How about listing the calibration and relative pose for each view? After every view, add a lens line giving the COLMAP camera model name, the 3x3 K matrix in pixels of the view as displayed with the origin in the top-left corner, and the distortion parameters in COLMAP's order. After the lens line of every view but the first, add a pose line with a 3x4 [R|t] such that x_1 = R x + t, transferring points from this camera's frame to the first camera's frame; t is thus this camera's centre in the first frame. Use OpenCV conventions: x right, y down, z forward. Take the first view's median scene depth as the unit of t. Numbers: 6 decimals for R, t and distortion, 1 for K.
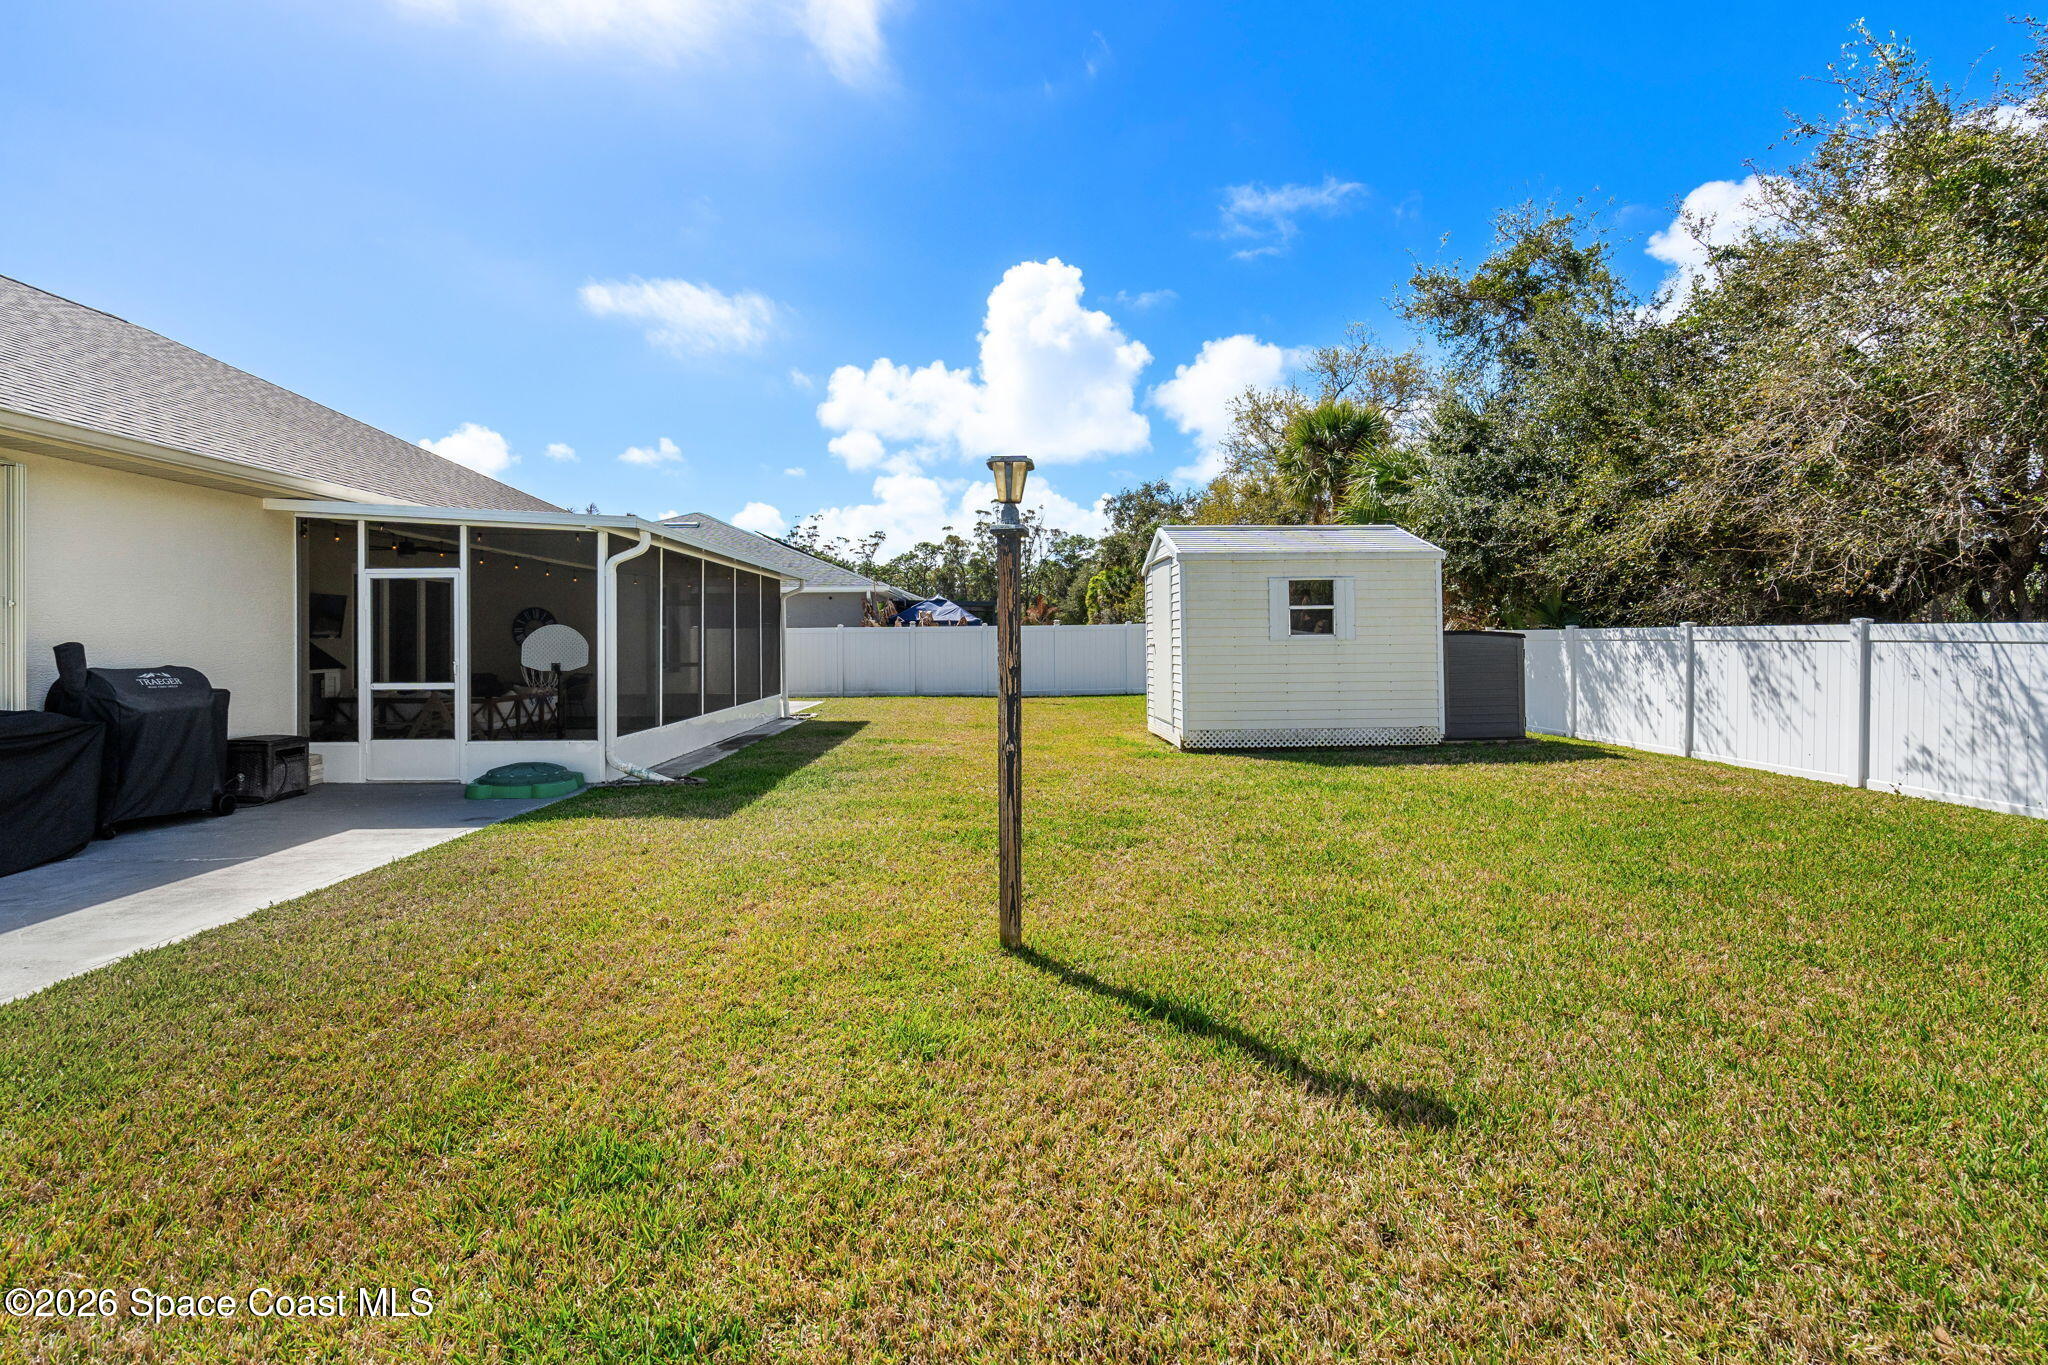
lens RADIAL K [[974.8, 0, 973.9], [0, 974.8, 631.9], [0, 0, 1]] dist [0.001340, 0.000048]
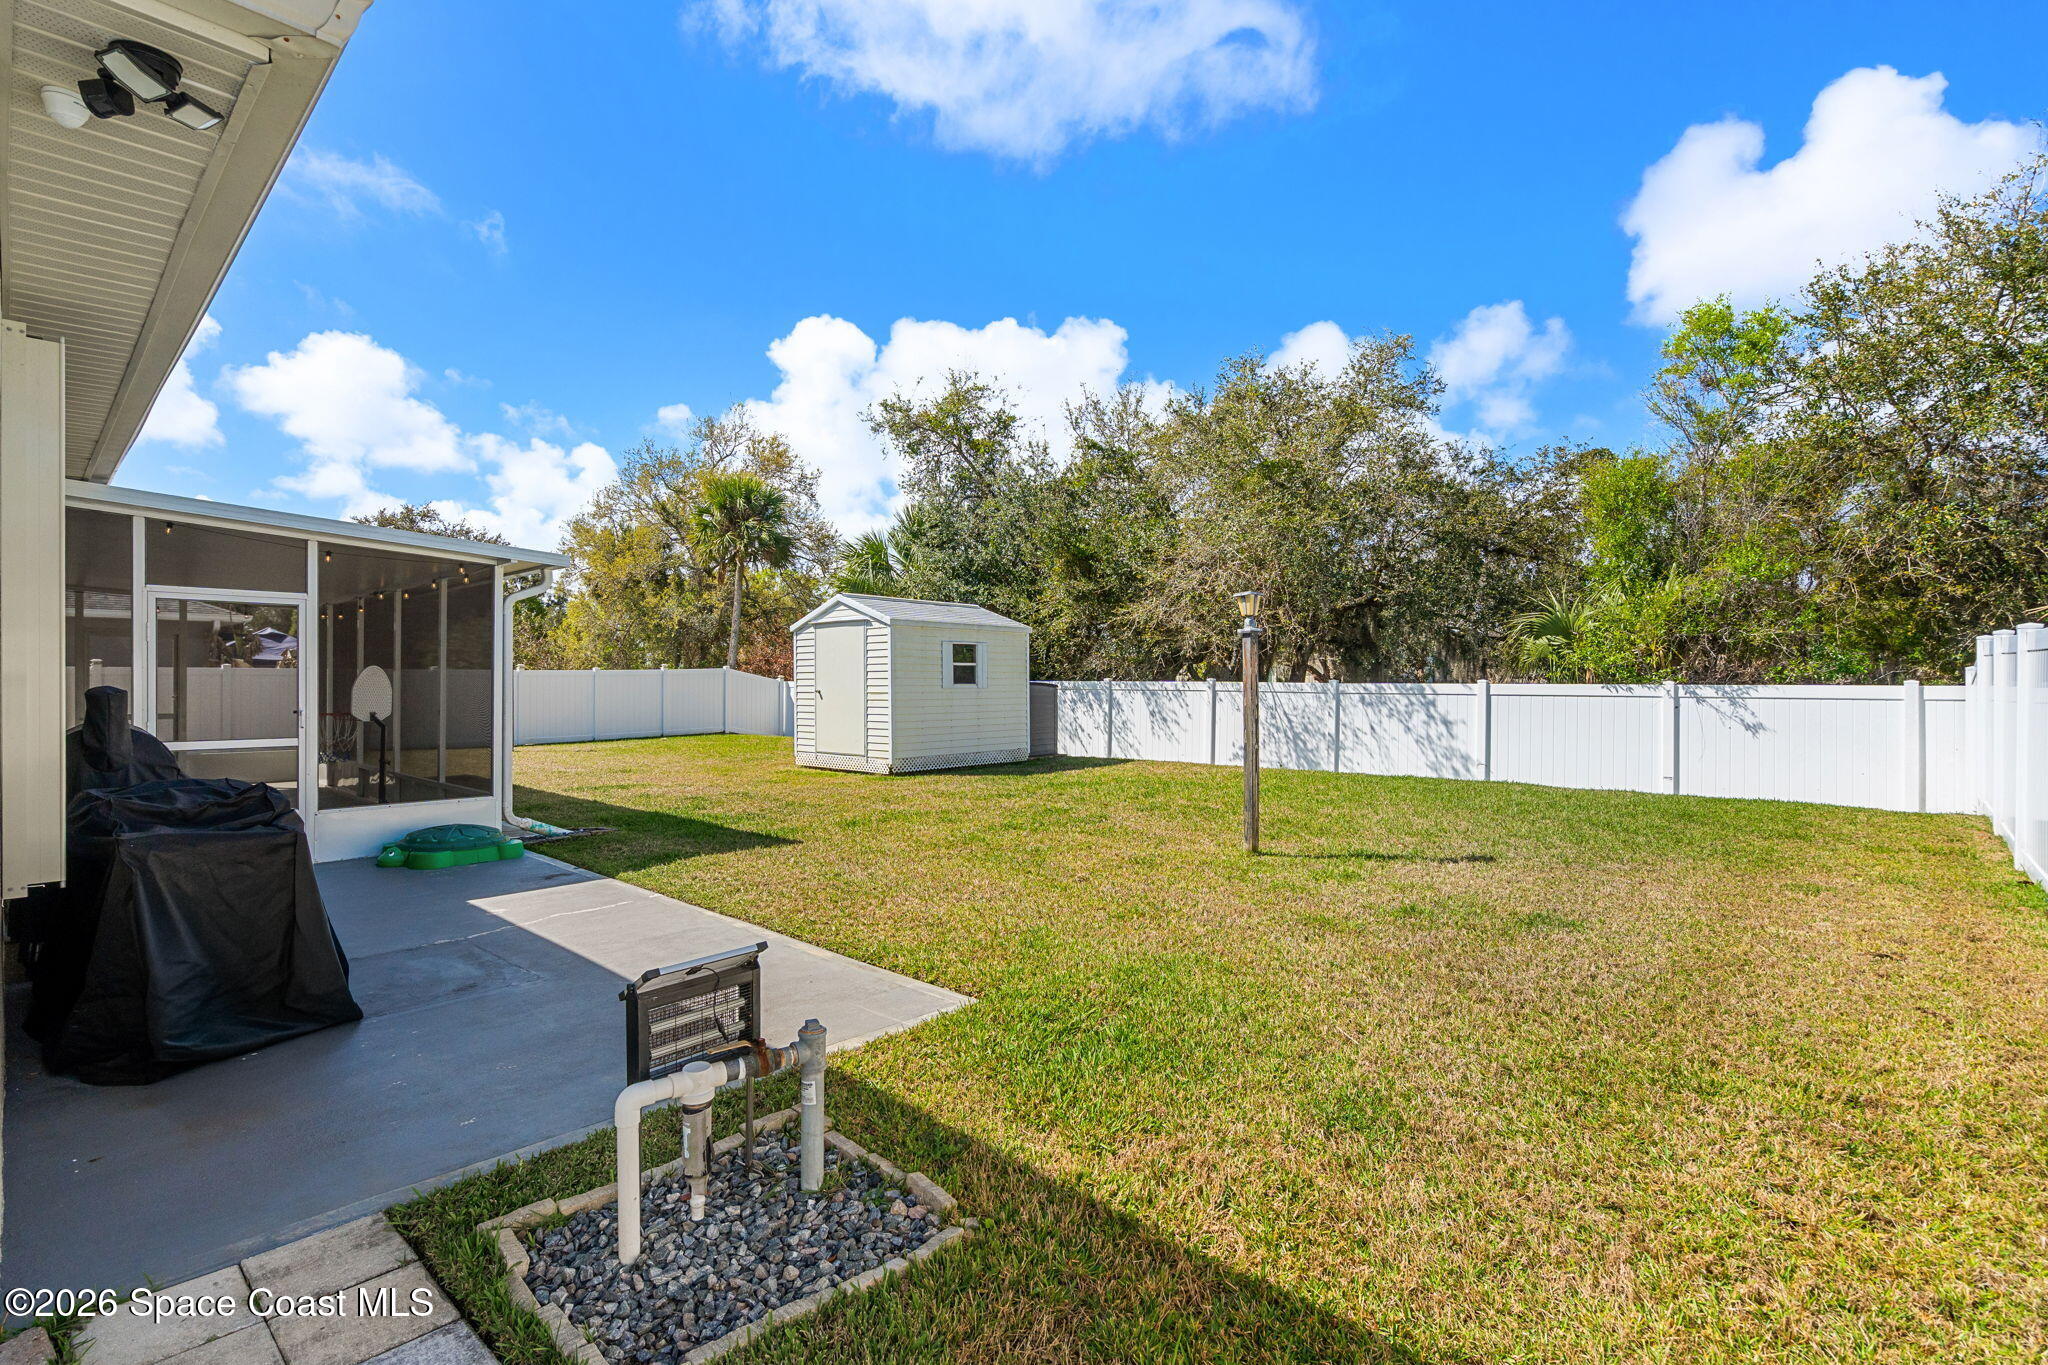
lens RADIAL K [[974.8, 0, 1010.2], [0, 974.8, 684.8], [0, 0, 1]] dist [0.001340, 0.000048]
pose [[0.676941, 0.007955, 0.735995, -0.615397], [-0.012847, 0.999917, 0.001009, 0.000760], [-0.735926, -0.010138, 0.676987, 0.030849]]
